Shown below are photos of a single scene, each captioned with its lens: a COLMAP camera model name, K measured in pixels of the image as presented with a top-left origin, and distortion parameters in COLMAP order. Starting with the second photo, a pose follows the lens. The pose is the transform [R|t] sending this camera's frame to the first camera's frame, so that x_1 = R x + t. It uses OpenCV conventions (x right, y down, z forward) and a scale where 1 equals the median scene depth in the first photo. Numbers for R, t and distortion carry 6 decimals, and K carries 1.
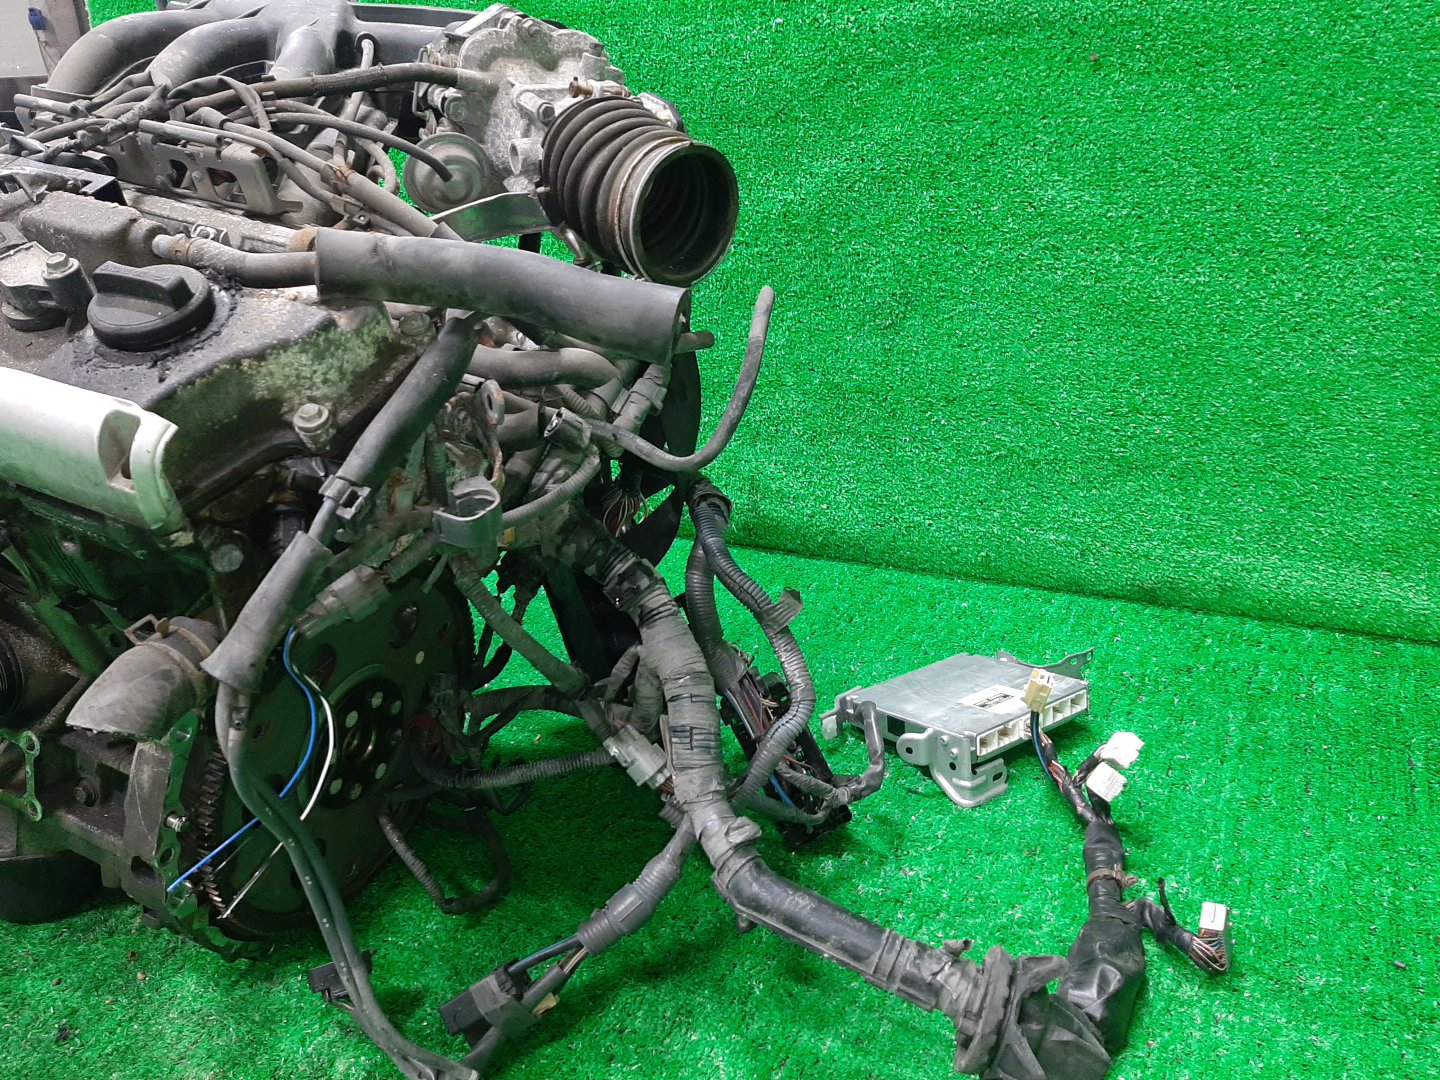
lens RADIAL K [[1092.3, 0, 720.0], [0, 1092.3, 540.0], [0, 0, 1]] dist [0.041891, -0.091486]
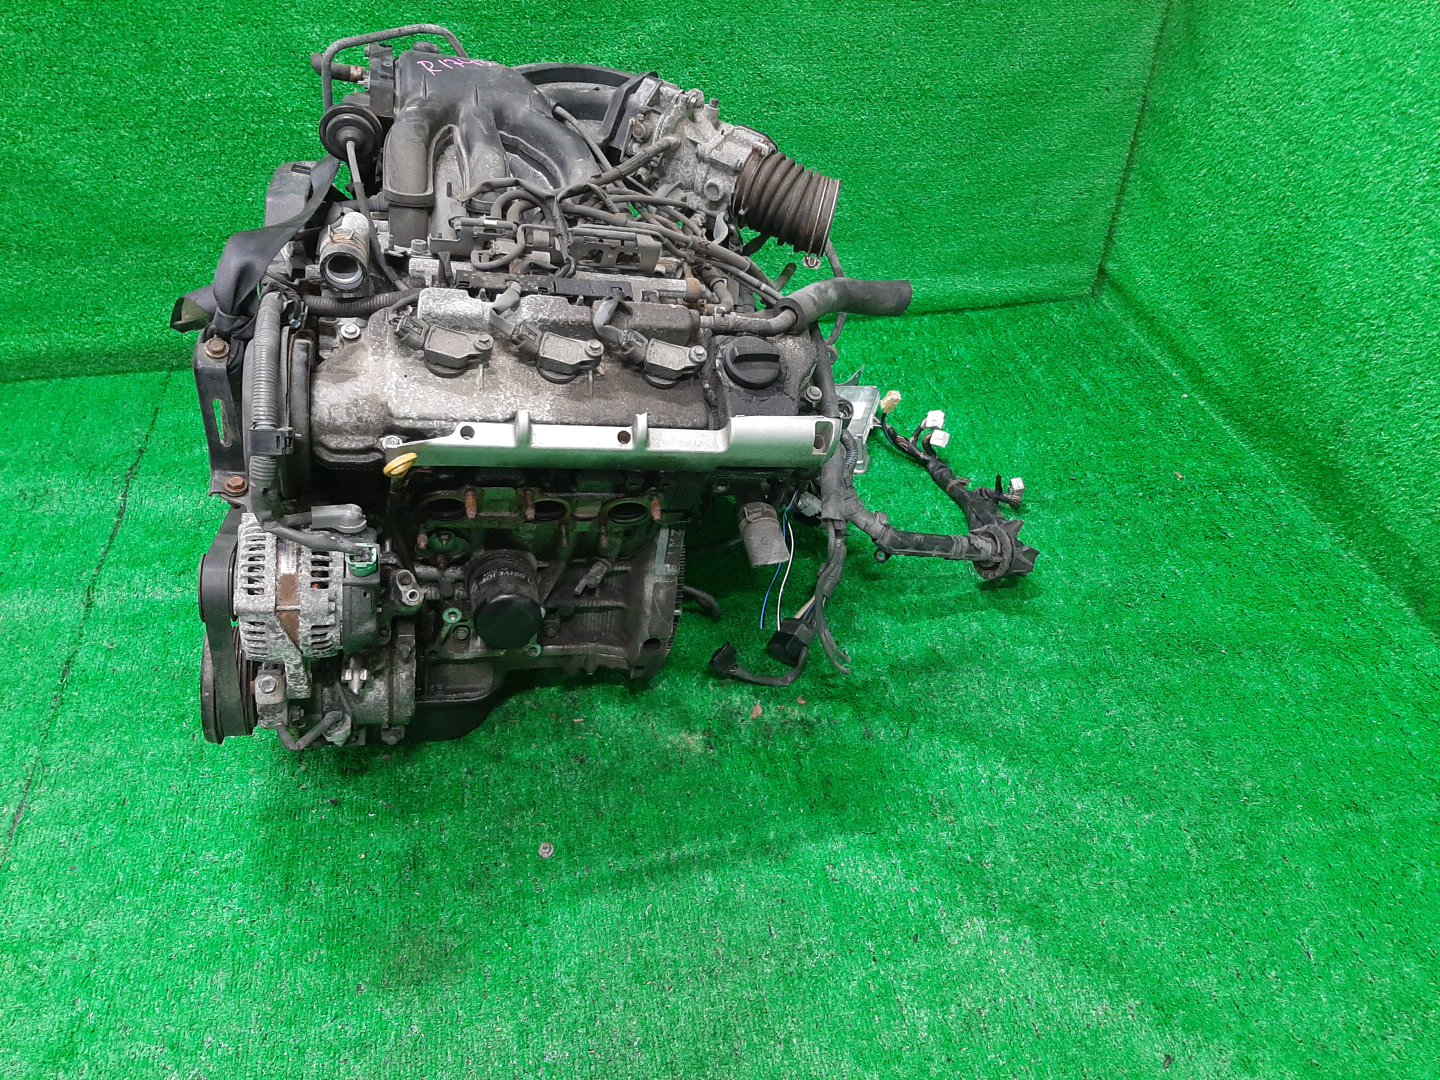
lens RADIAL K [[1130.1, 0, 720.0], [0, 1130.1, 540.0], [0, 0, 1]] dist [0.044790, -0.100696]
pose [[0.791442, -0.345074, 0.504523, -0.807038], [0.176200, 0.919163, 0.352268, -0.305454], [-0.585298, -0.189903, 0.788266, -0.307197]]
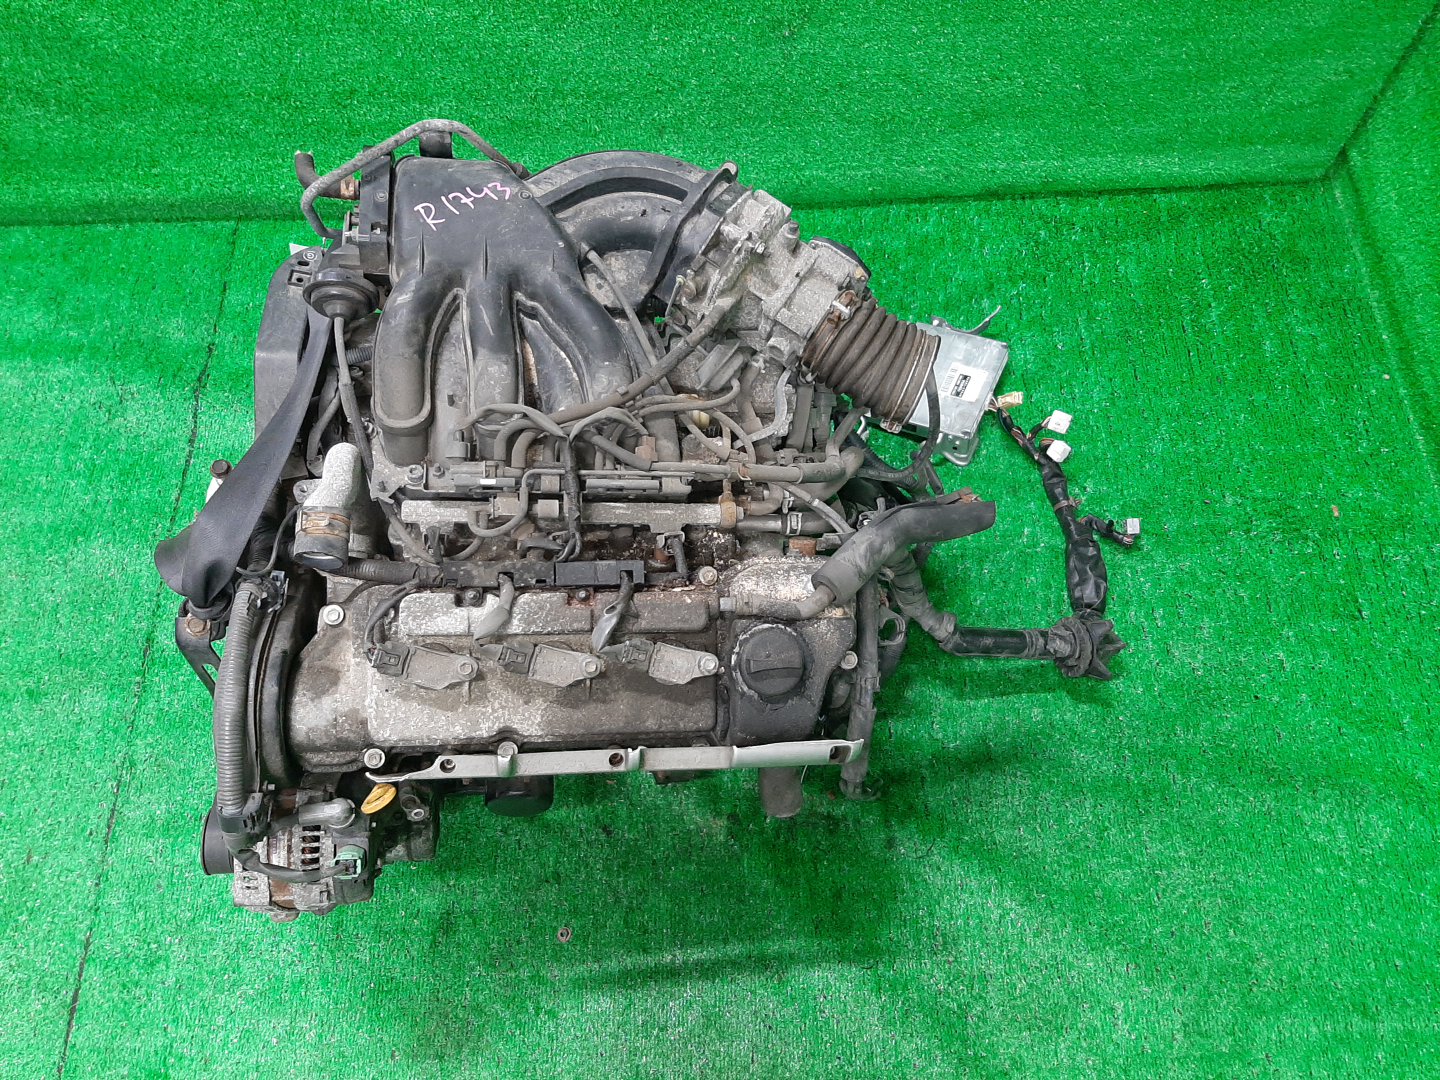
lens RADIAL K [[1130.1, 0, 720.0], [0, 1130.1, 540.0], [0, 0, 1]] dist [0.044790, -0.100696]
pose [[0.886288, -0.412347, 0.210864, -0.422578], [0.162625, 0.703390, 0.691950, -0.767372], [-0.433643, -0.578975, 0.690464, -0.054233]]
